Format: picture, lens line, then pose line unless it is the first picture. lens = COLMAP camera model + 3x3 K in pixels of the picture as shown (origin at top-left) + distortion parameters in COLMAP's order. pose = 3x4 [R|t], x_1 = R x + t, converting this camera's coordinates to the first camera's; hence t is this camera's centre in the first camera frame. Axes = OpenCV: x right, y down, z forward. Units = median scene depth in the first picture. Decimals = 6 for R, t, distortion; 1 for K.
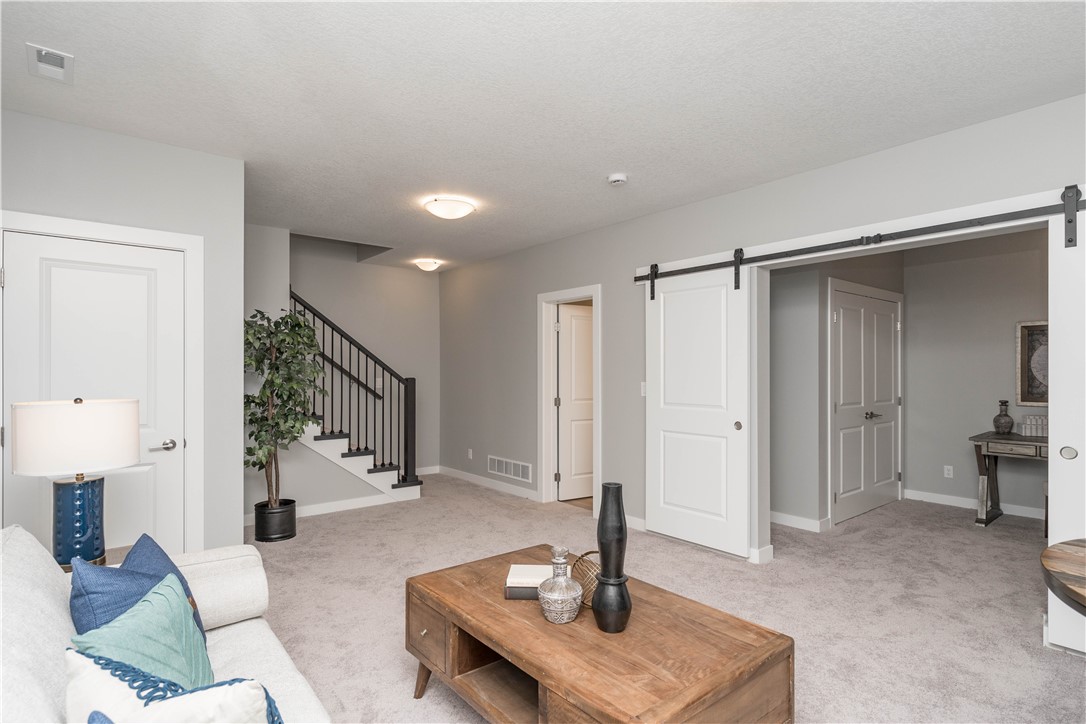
lens RADIAL K [[570.6, 0, 543.0], [0, 570.6, 362.0], [0, 0, 1]] dist [0.000822, -0.000659]
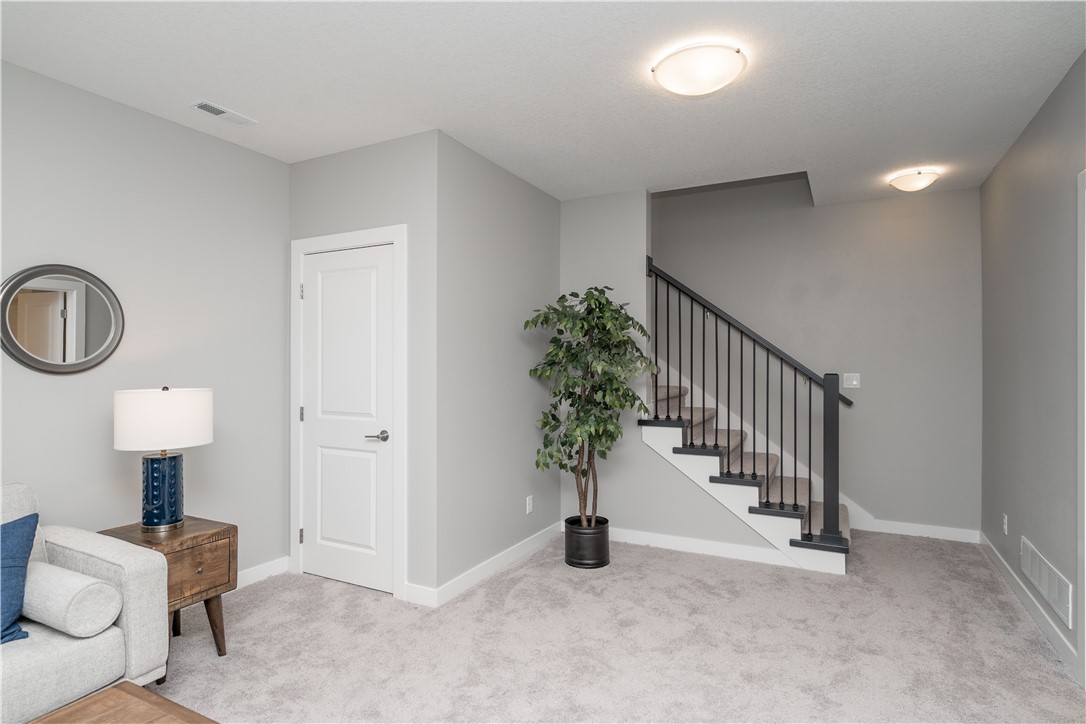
lens RADIAL K [[570.6, 0, 543.0], [0, 570.6, 362.0], [0, 0, 1]] dist [0.000822, -0.000659]
pose [[0.389911, 0.005046, -0.920839, 0.252188], [0.010438, 0.999897, 0.009899, 0.004183], [0.920794, -0.013472, 0.389818, 0.552730]]
